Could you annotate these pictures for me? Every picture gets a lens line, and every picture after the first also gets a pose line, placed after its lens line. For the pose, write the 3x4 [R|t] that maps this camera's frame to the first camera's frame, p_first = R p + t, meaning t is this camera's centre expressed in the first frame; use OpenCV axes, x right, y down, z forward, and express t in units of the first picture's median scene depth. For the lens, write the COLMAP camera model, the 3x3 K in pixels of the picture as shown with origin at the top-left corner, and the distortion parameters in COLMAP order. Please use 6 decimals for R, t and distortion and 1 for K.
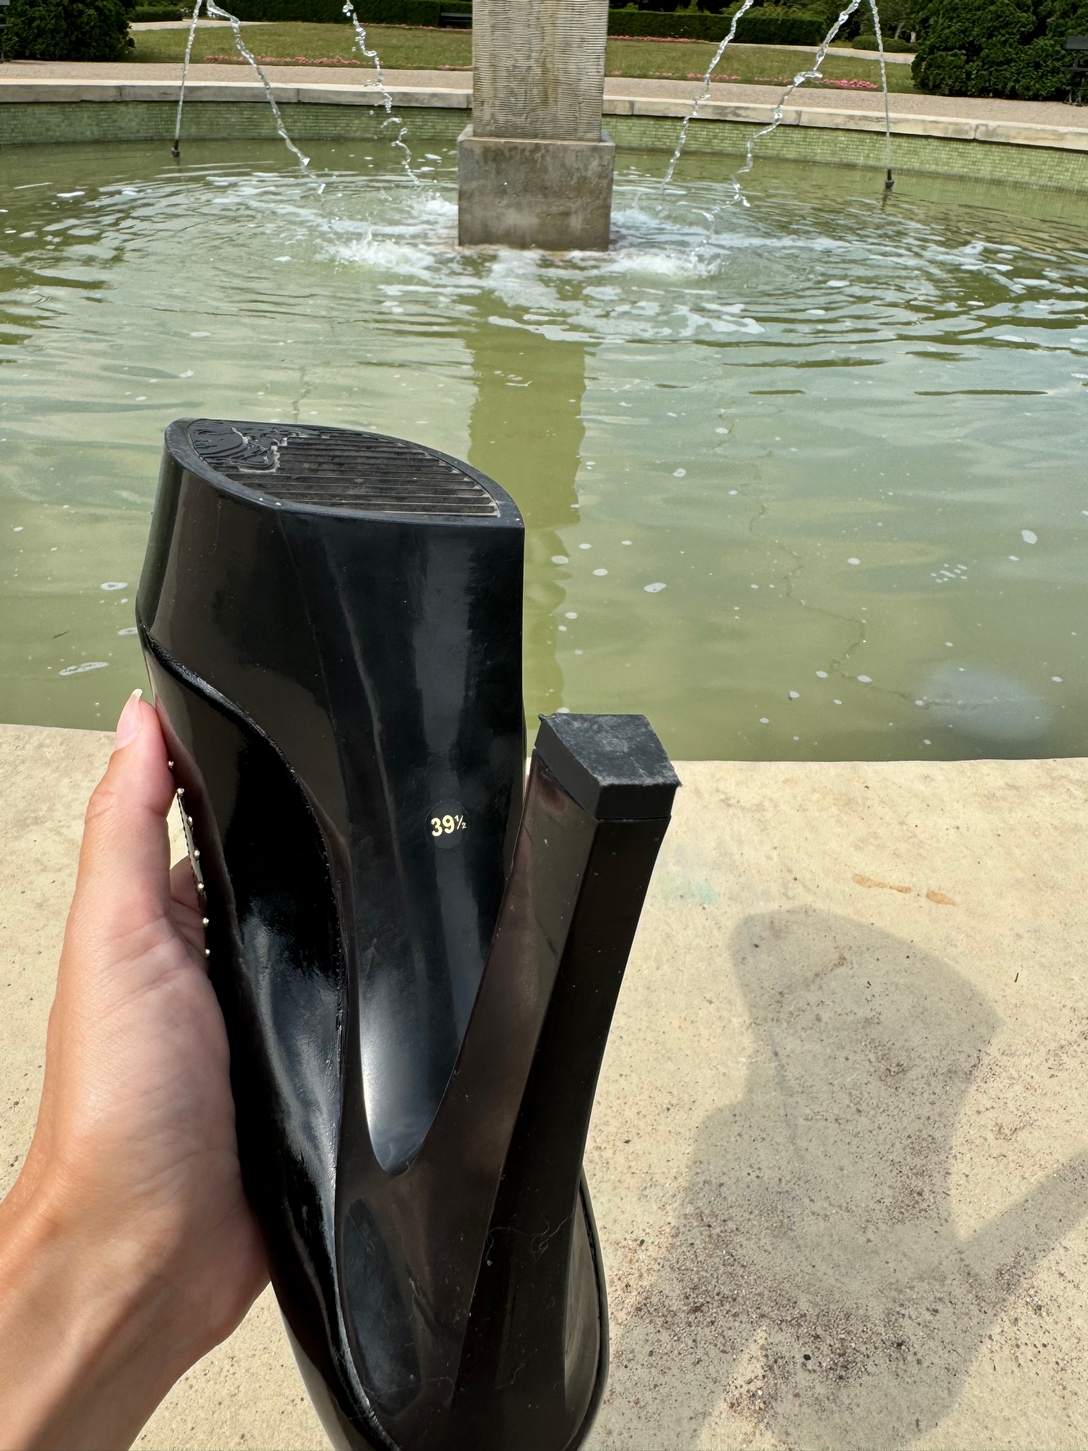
lens RADIAL K [[1012.4, 0, 540.6], [0, 1012.4, 671.6], [0, 0, 1]] dist [0.039363, -0.055585]
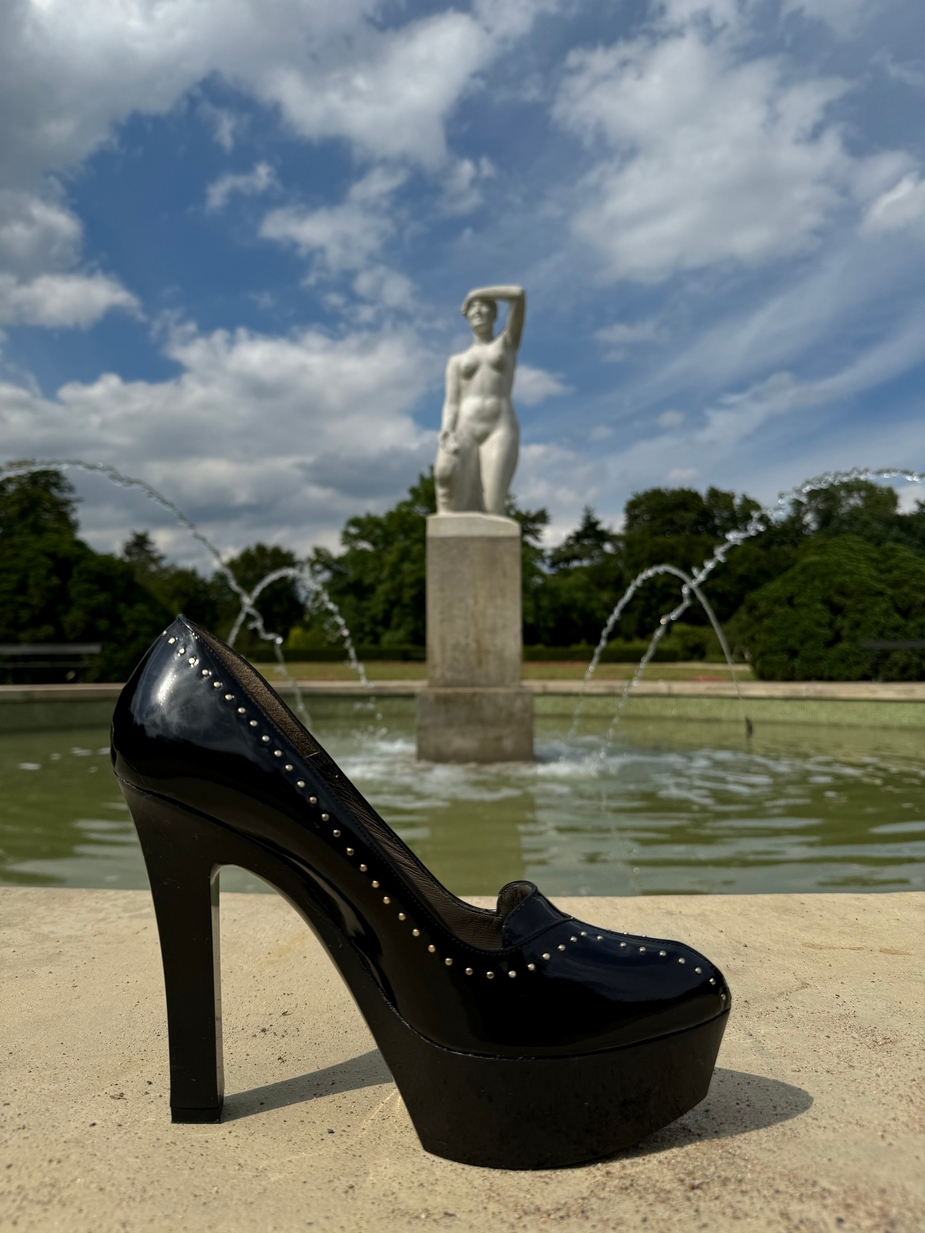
lens RADIAL K [[860.3, 0, 453.6], [0, 860.3, 639.4], [0, 0, 1]] dist [0.039363, -0.055585]
pose [[0.998852, -0.040754, -0.025187, -0.000681], [0.019746, 0.829204, -0.558597, 0.061032], [0.043650, 0.557459, 0.829056, 0.015170]]
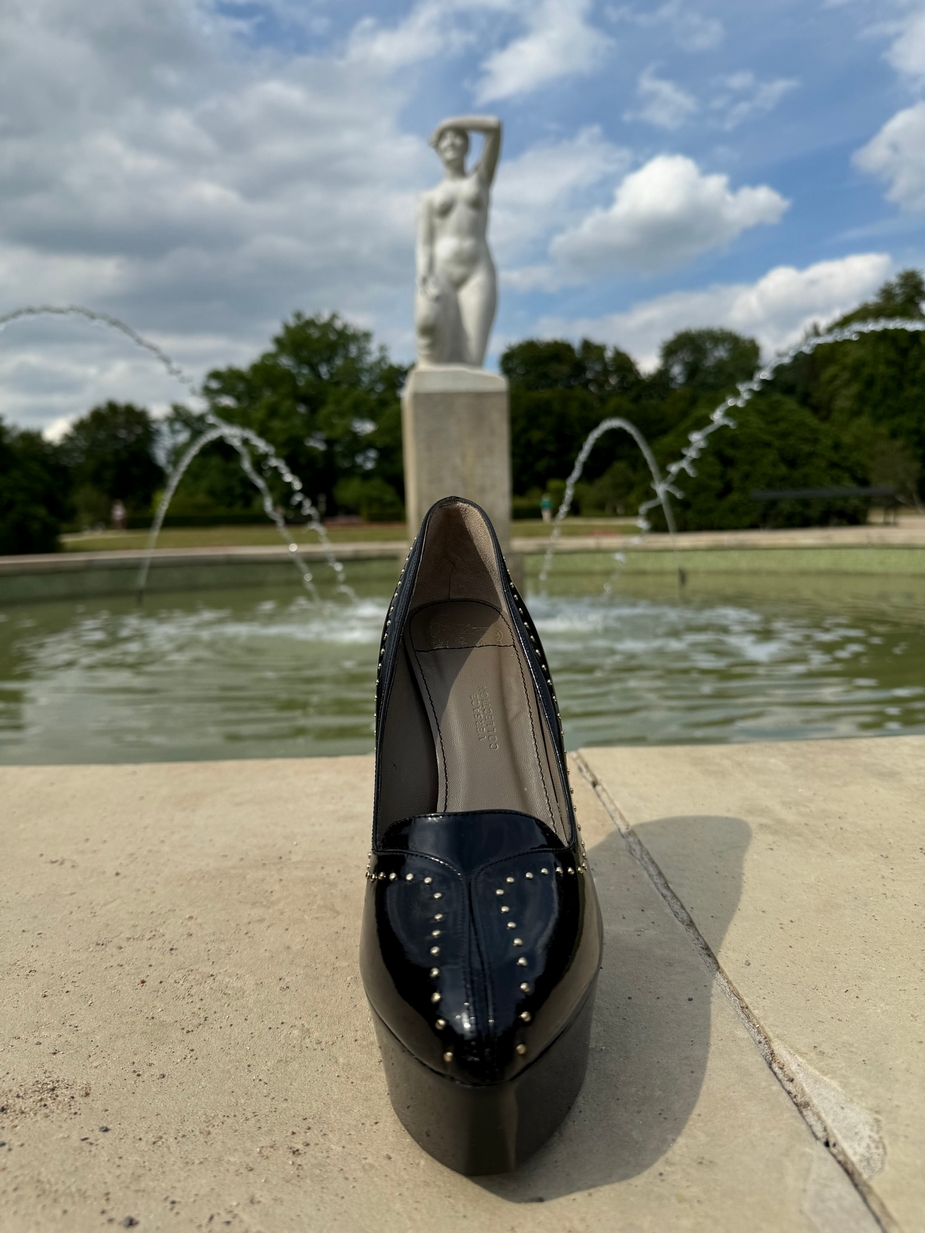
lens RADIAL K [[860.3, 0, 459.1], [0, 860.3, 635.3], [0, 0, 1]] dist [0.039363, -0.055585]
pose [[0.990312, -0.084173, 0.110444, -0.147583], [0.122727, 0.902650, -0.412506, 0.048573], [-0.064970, 0.422063, 0.904235, 0.018338]]
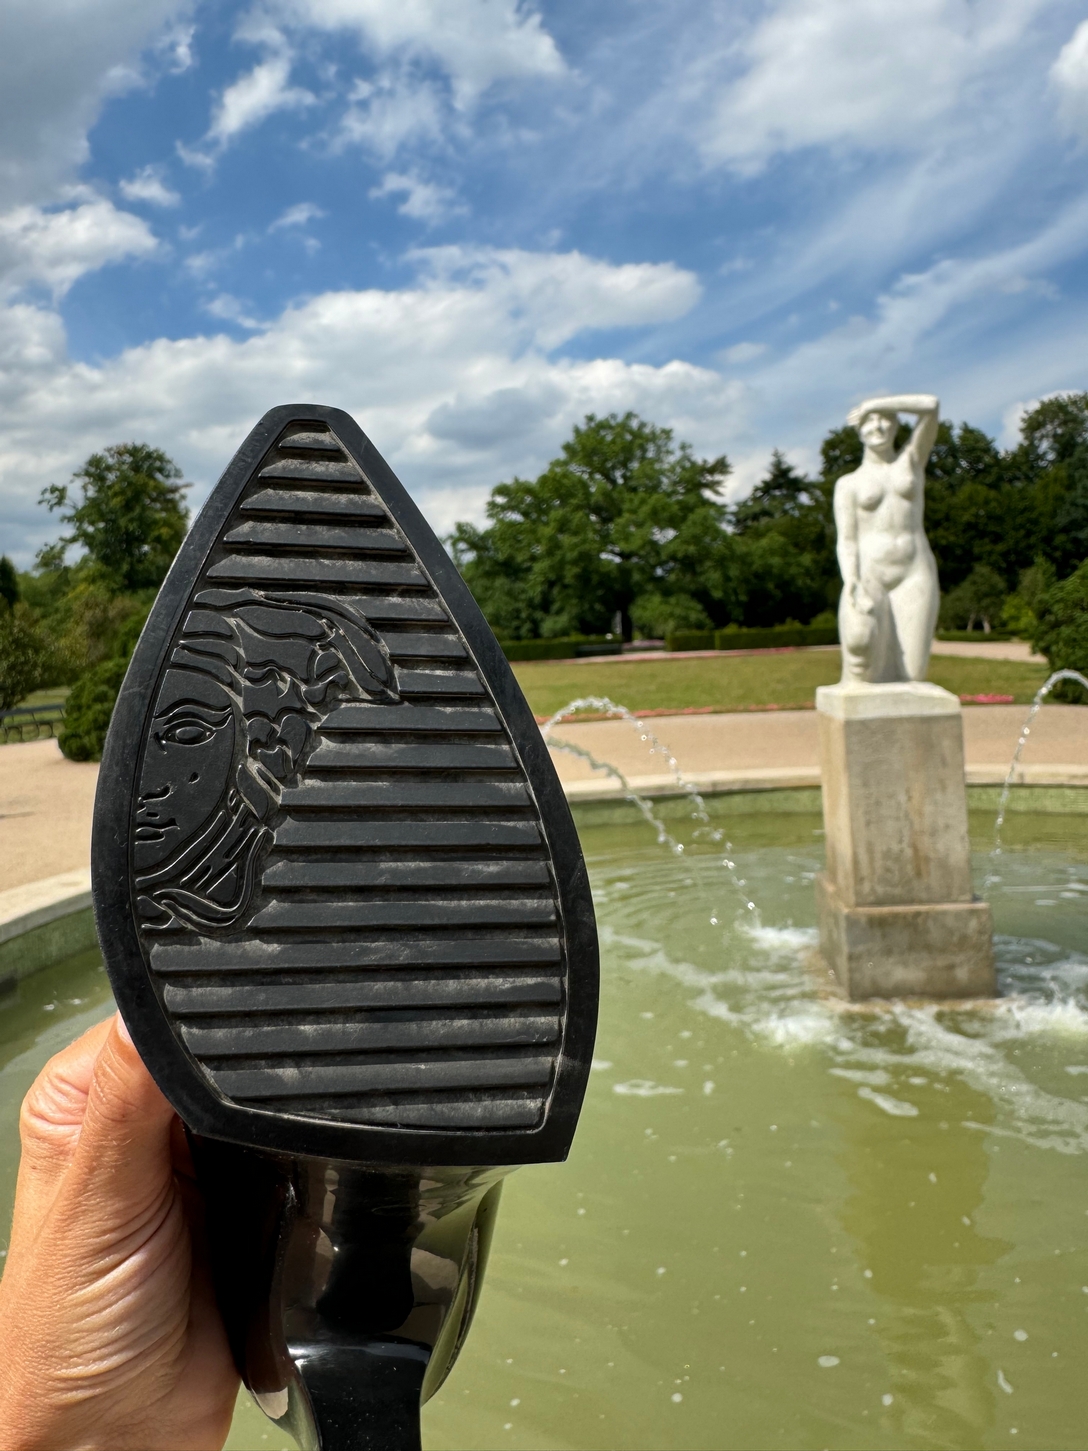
lens RADIAL K [[1012.4, 0, 564.2], [0, 1012.4, 642.7], [0, 0, 1]] dist [0.039363, -0.055585]
pose [[0.991913, -0.093691, -0.085621, -0.258499], [0.032586, 0.839978, -0.541642, -0.177676], [0.122667, 0.534471, 0.836238, -0.116578]]
